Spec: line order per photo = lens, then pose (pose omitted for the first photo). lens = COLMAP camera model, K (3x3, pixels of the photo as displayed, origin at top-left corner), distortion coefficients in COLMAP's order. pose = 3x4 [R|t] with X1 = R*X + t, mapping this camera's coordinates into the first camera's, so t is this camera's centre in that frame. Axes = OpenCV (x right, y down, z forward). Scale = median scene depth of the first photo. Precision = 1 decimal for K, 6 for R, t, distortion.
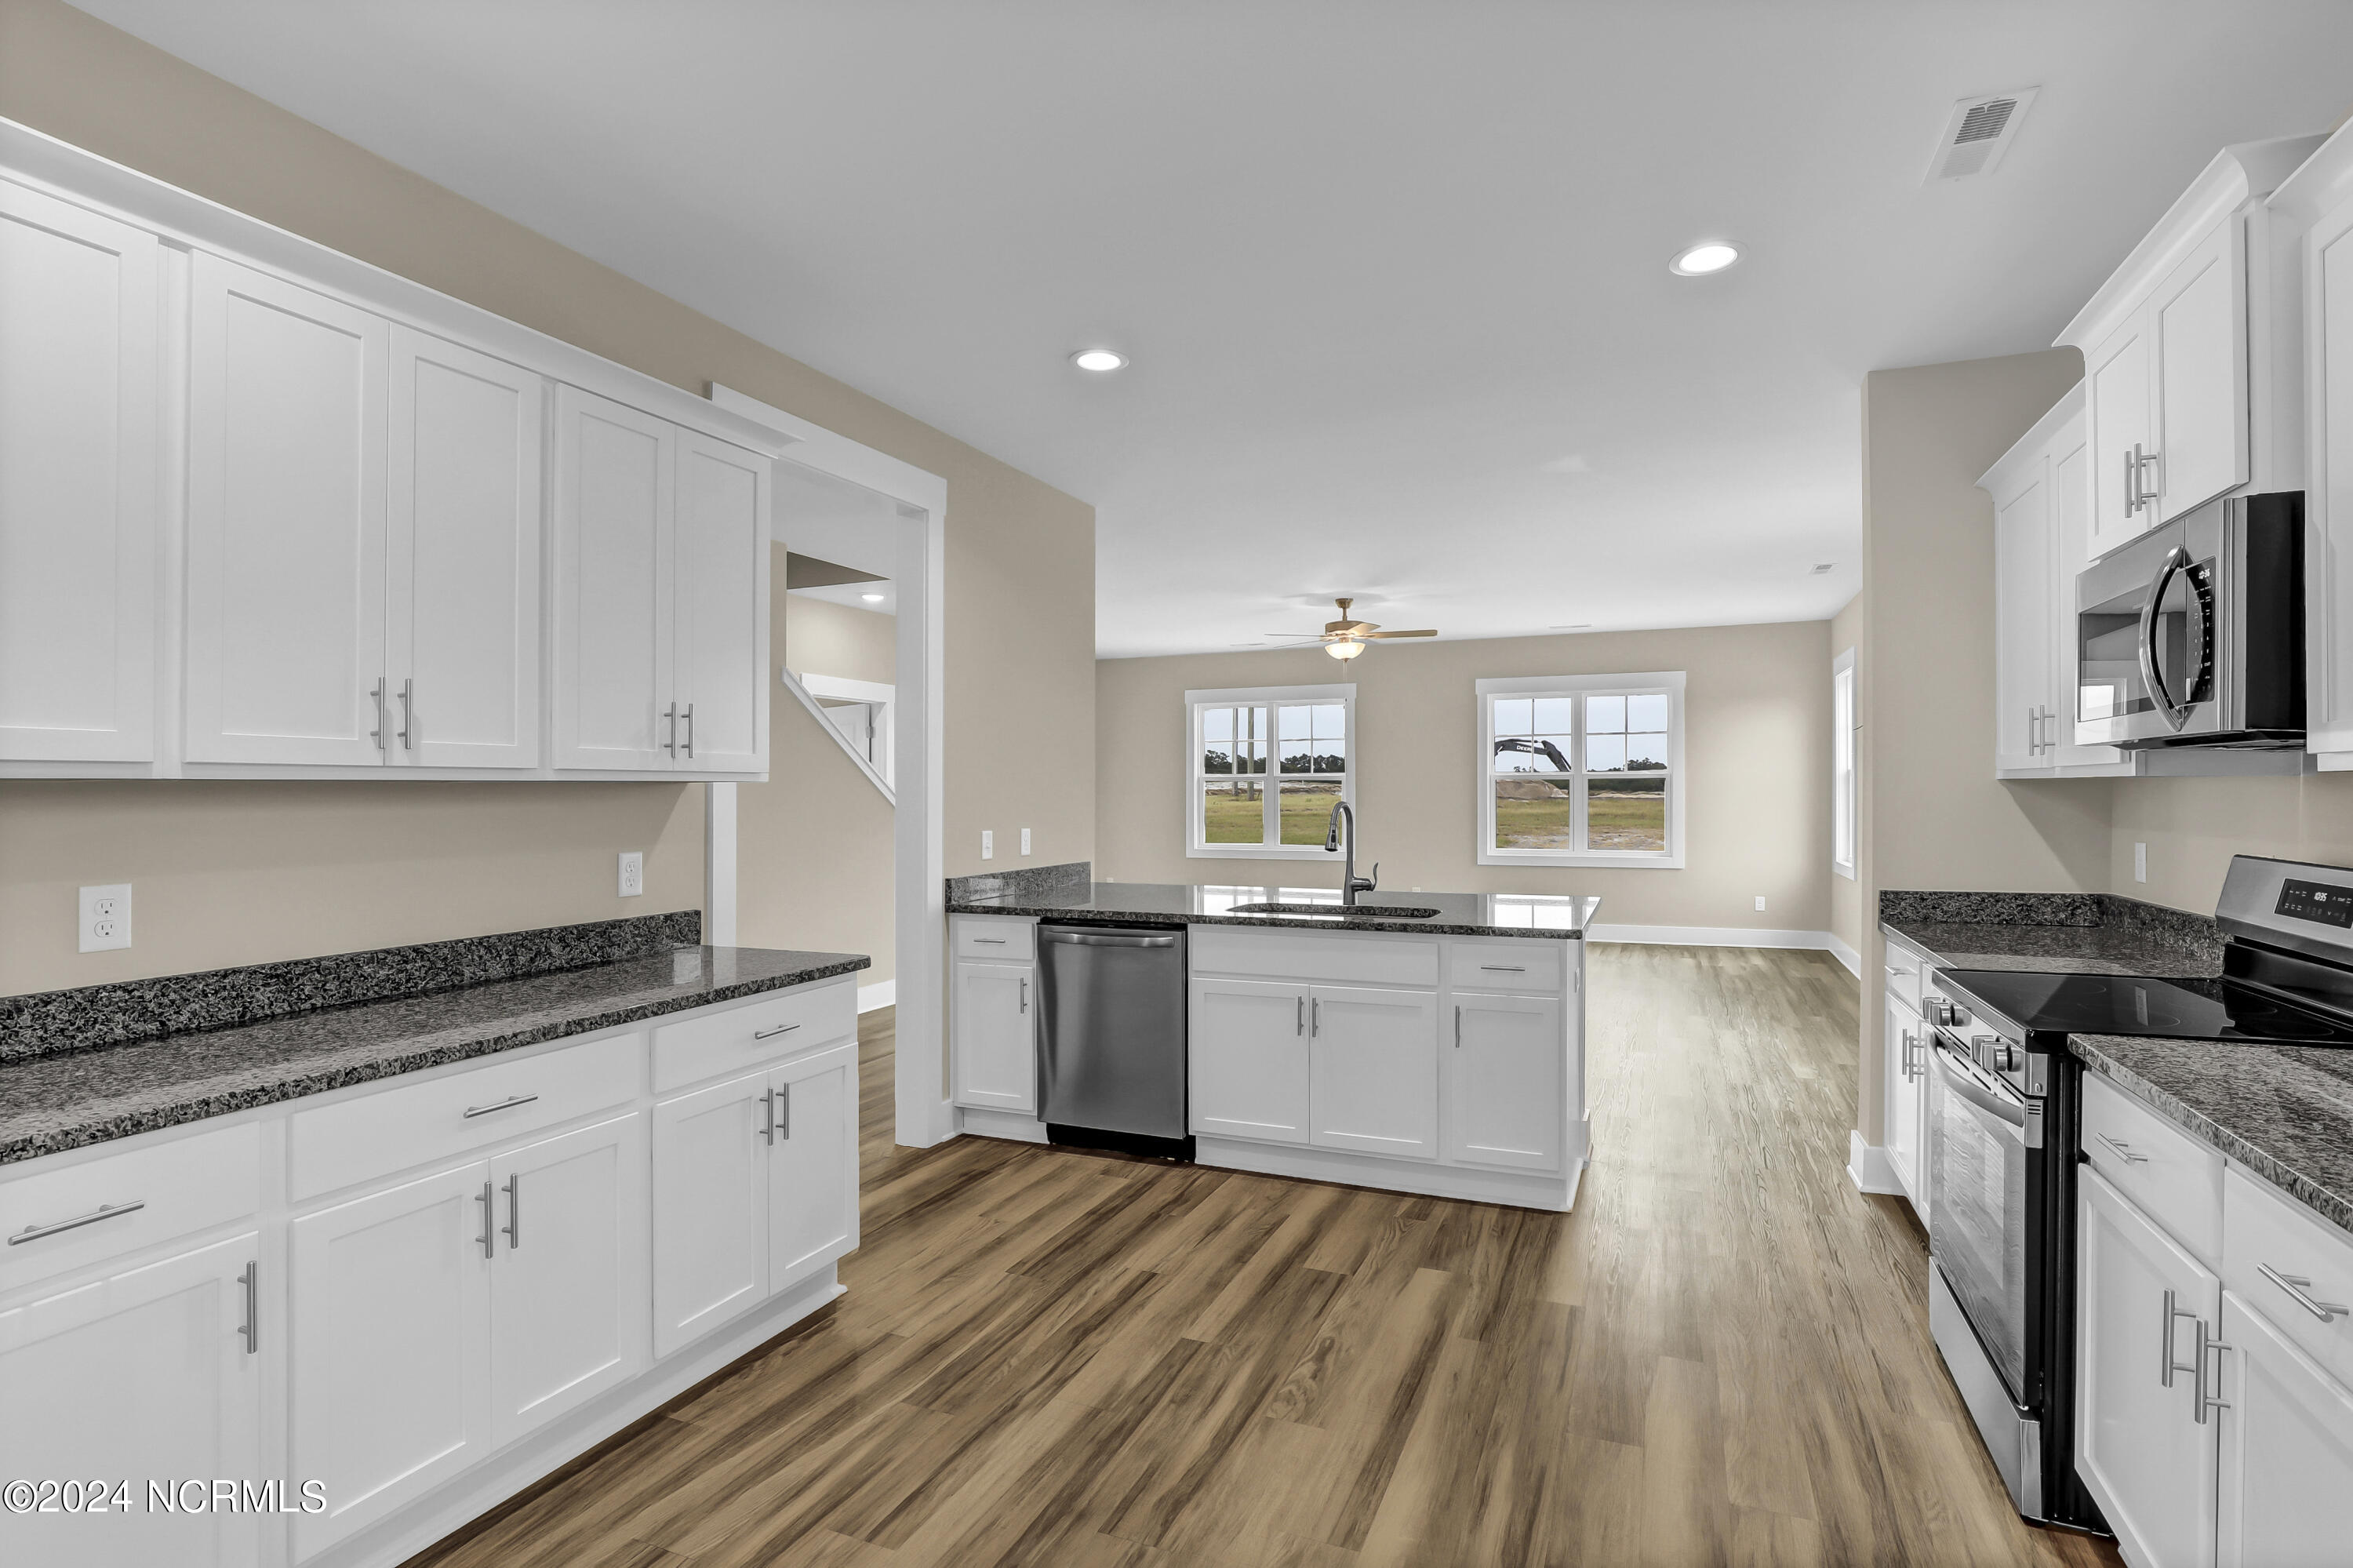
lens RADIAL K [[1114.4, 0, 1175.8], [0, 1114.4, 791.4], [0, 0, 1]] dist [-0.015700, 0.000261]
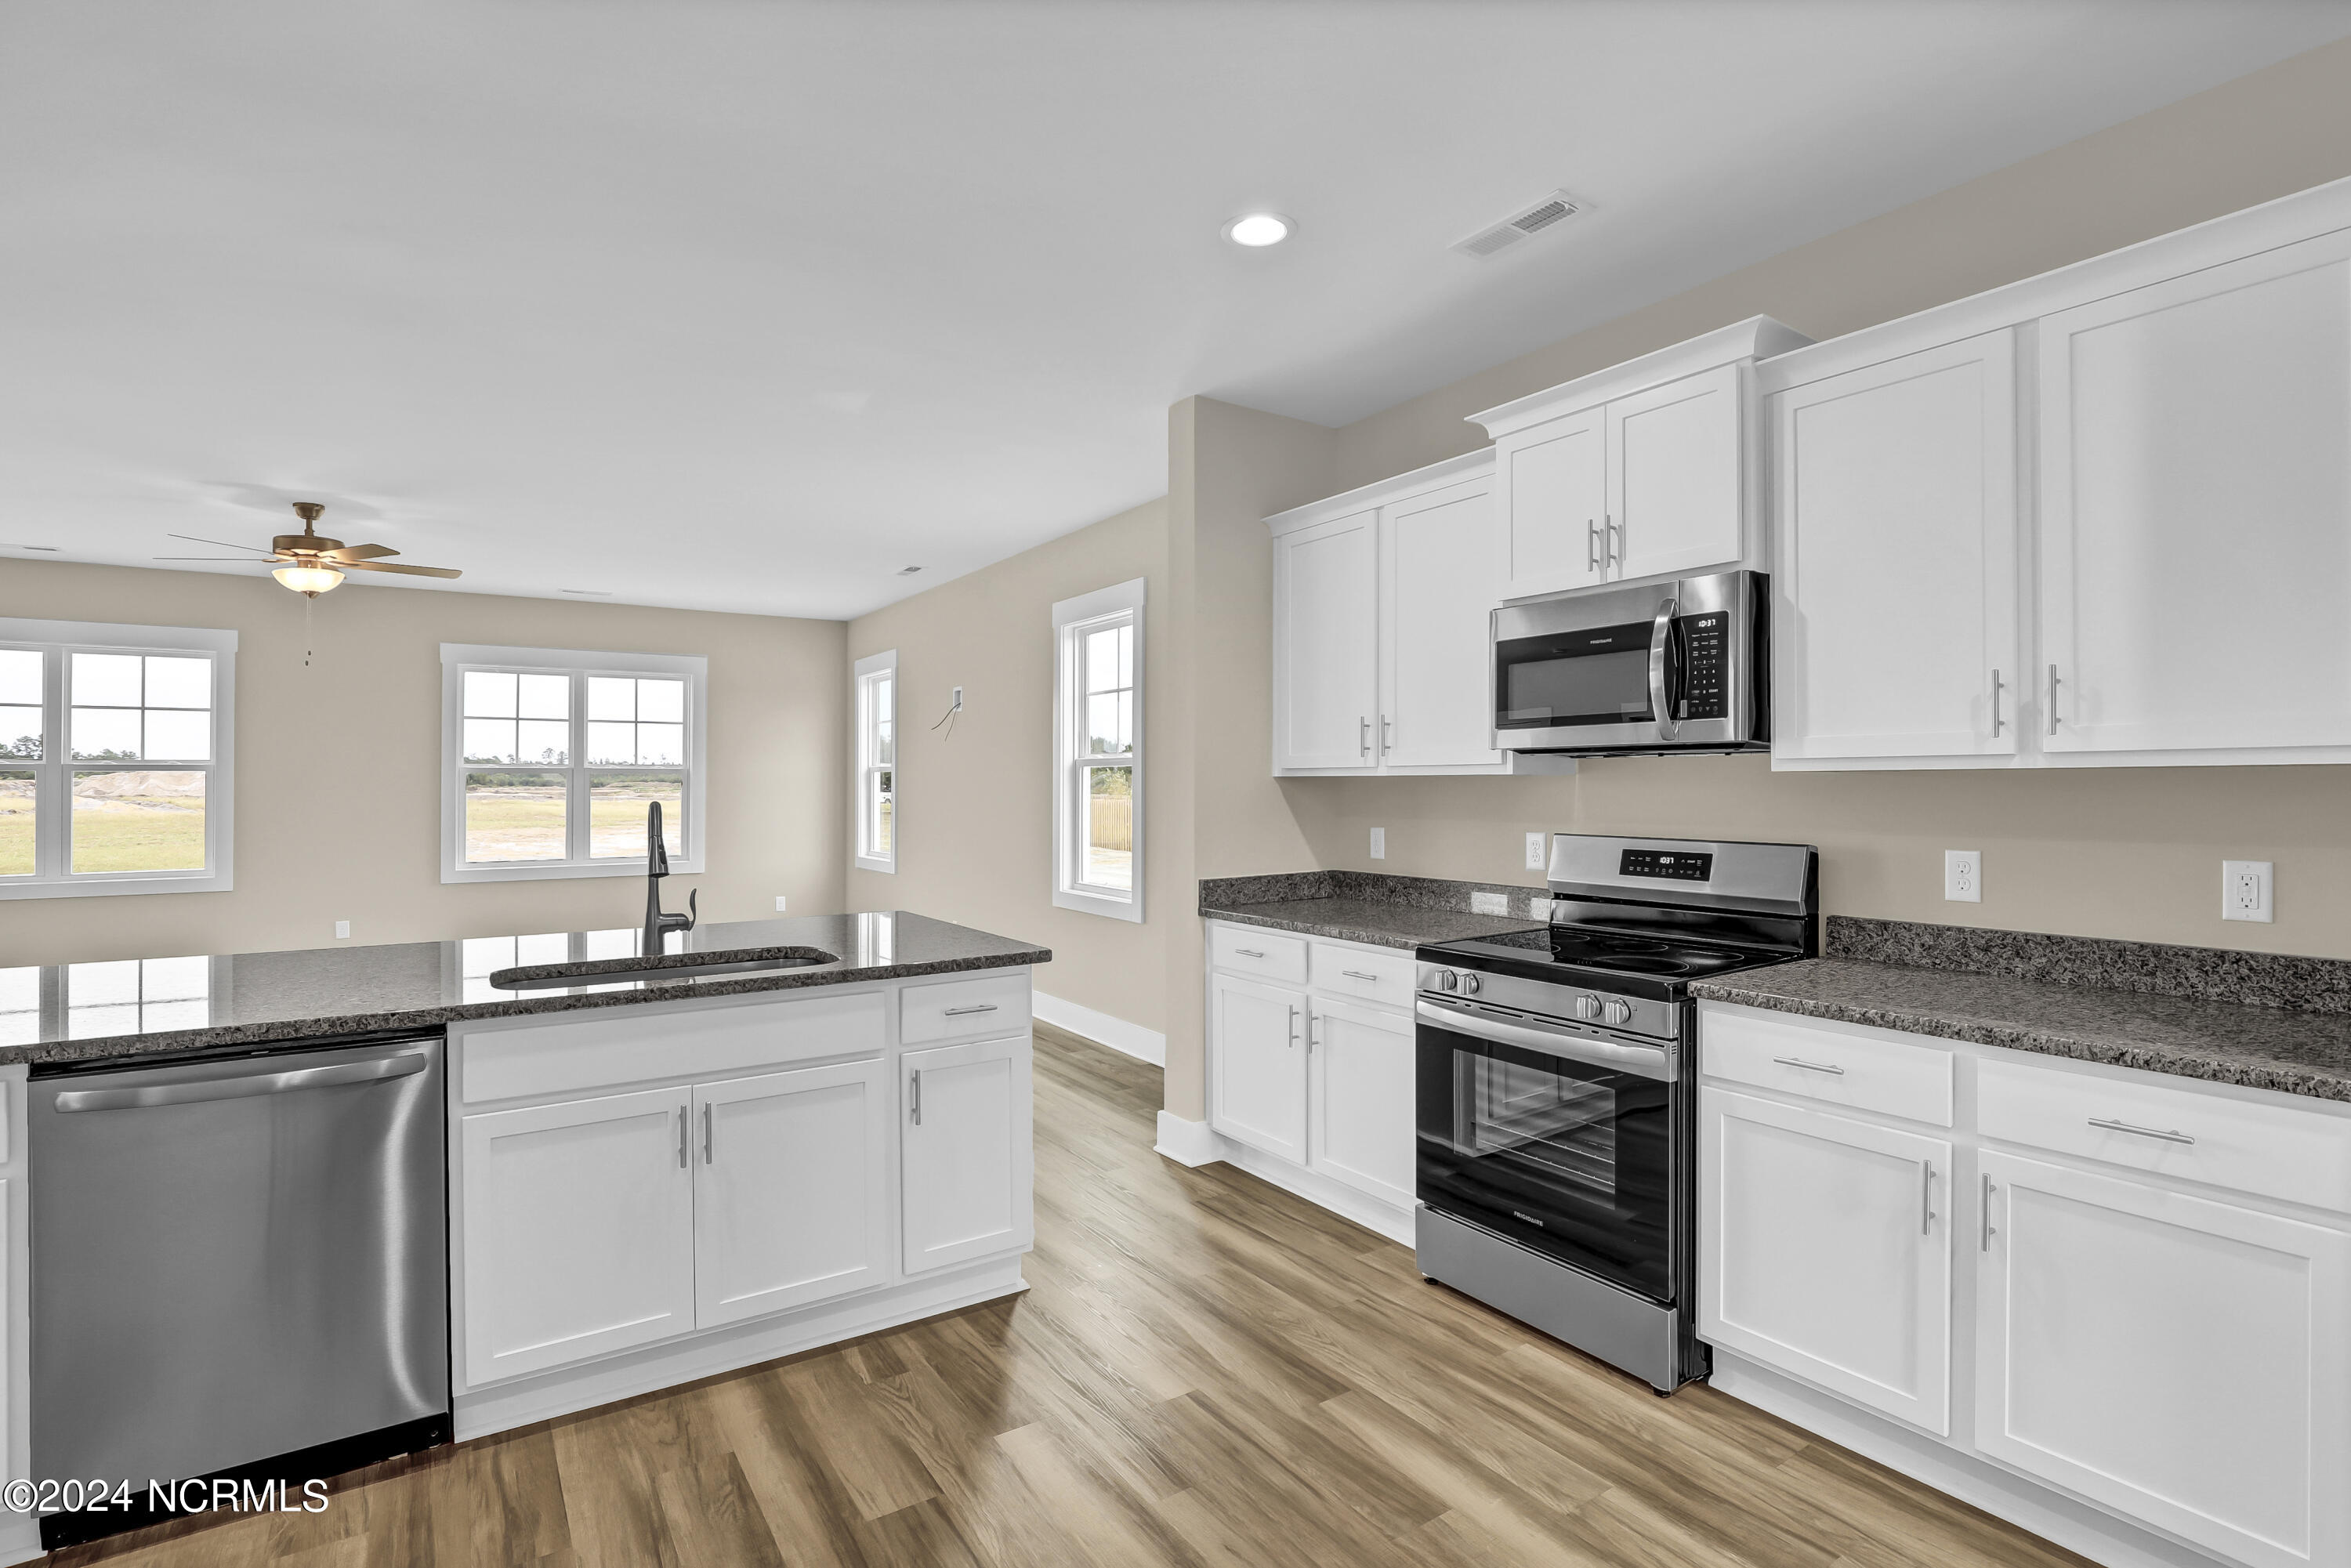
lens RADIAL K [[1138.0, 0, 1181.4], [0, 1138.0, 766.4], [0, 0, 1]] dist [-0.015047, -0.000350]
pose [[0.542411, 0.014606, 0.839986, -0.302200], [0.002109, 0.999822, -0.018747, 0.000600], [-0.840110, 0.011940, 0.542284, 0.421597]]
